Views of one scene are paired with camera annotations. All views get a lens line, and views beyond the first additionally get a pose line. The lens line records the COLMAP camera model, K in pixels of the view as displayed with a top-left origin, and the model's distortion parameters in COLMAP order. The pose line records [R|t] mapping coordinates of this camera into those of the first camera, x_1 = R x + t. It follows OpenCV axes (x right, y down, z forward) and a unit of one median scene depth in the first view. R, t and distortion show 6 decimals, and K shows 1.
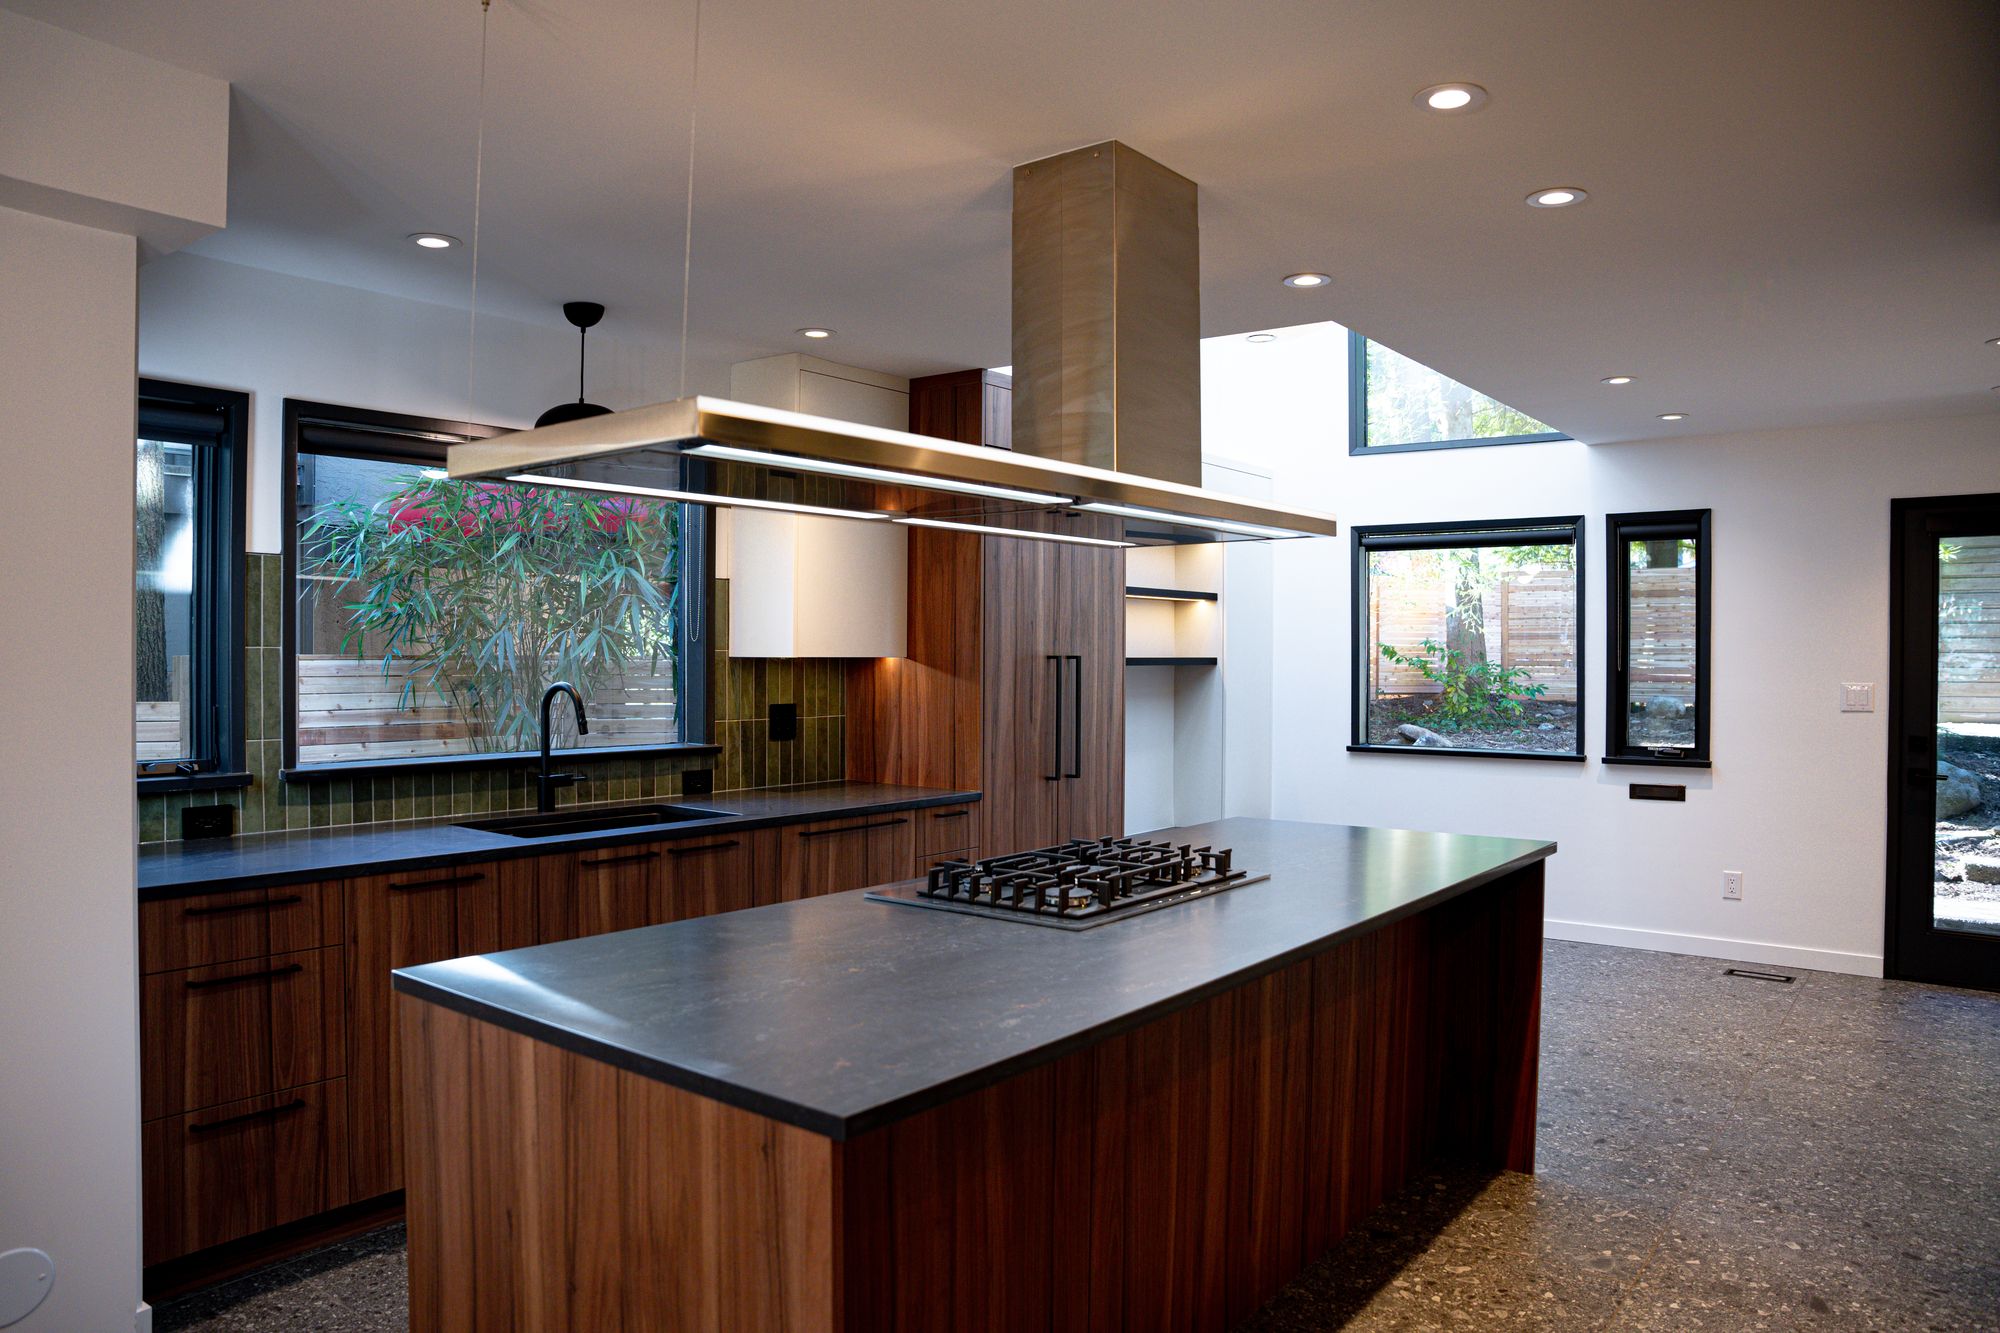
lens RADIAL K [[1373.2, 0, 992.2], [0, 1373.2, 658.8], [0, 0, 1]] dist [-0.183135, 0.134653]
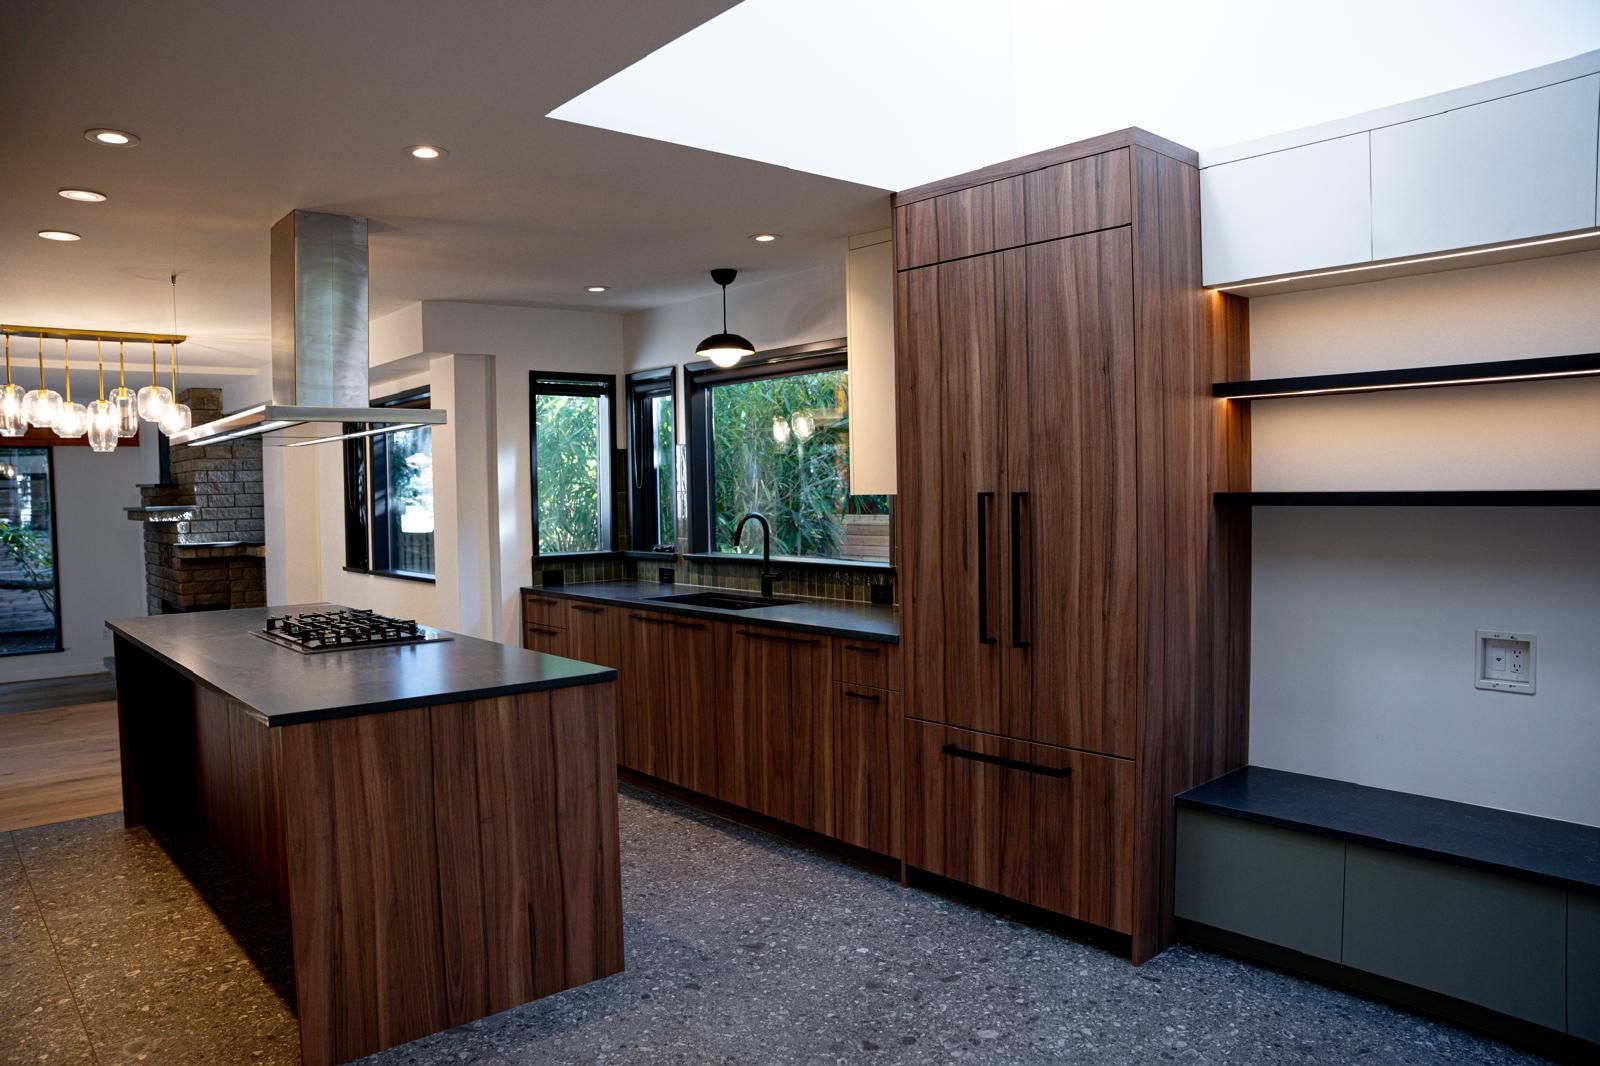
lens RADIAL K [[1098.6, 0, 793.8], [0, 1098.6, 526.8], [0, 0, 1]] dist [-0.183135, 0.134653]
pose [[-0.192450, 0.032765, -0.980760, 0.909633], [0.012347, 0.999444, 0.030966, -0.004359], [0.981229, -0.006150, -0.192747, 1.292525]]
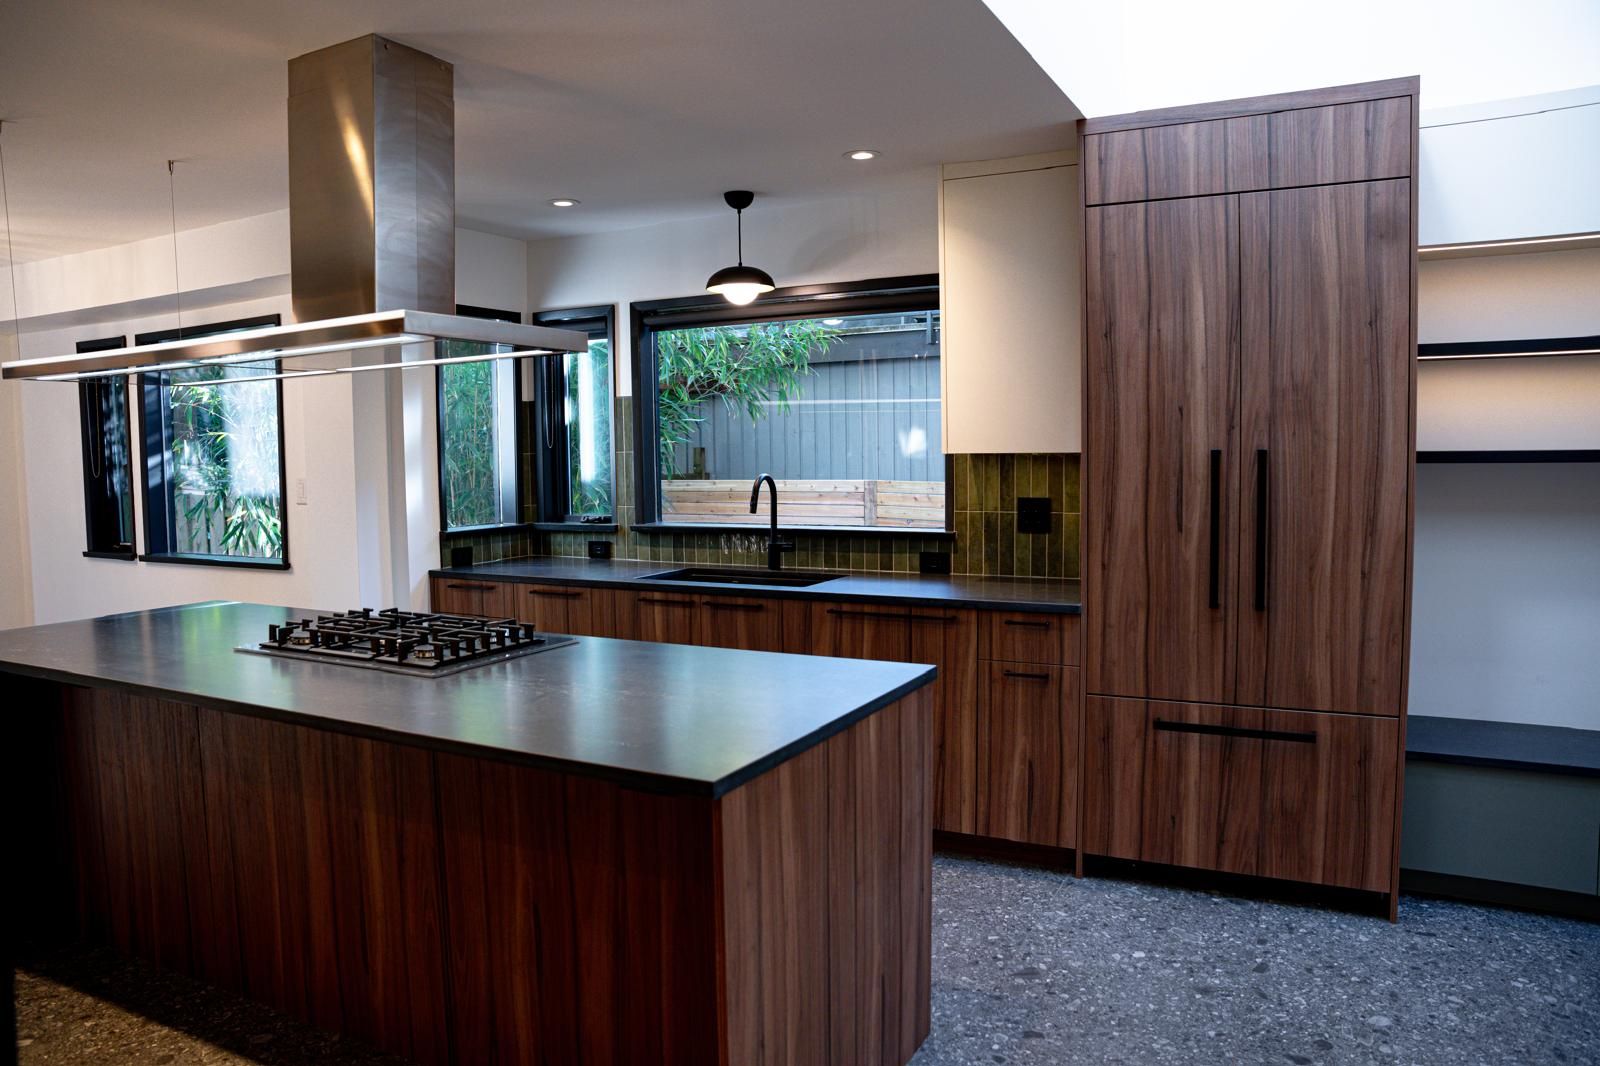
lens RADIAL K [[1098.6, 0, 793.8], [0, 1098.6, 526.8], [0, 0, 1]] dist [-0.183135, 0.134653]
pose [[0.179248, 0.060908, -0.981917, 0.767478], [0.010686, 0.997902, 0.063851, 0.000512], [0.983746, -0.021938, 0.178221, 0.835038]]
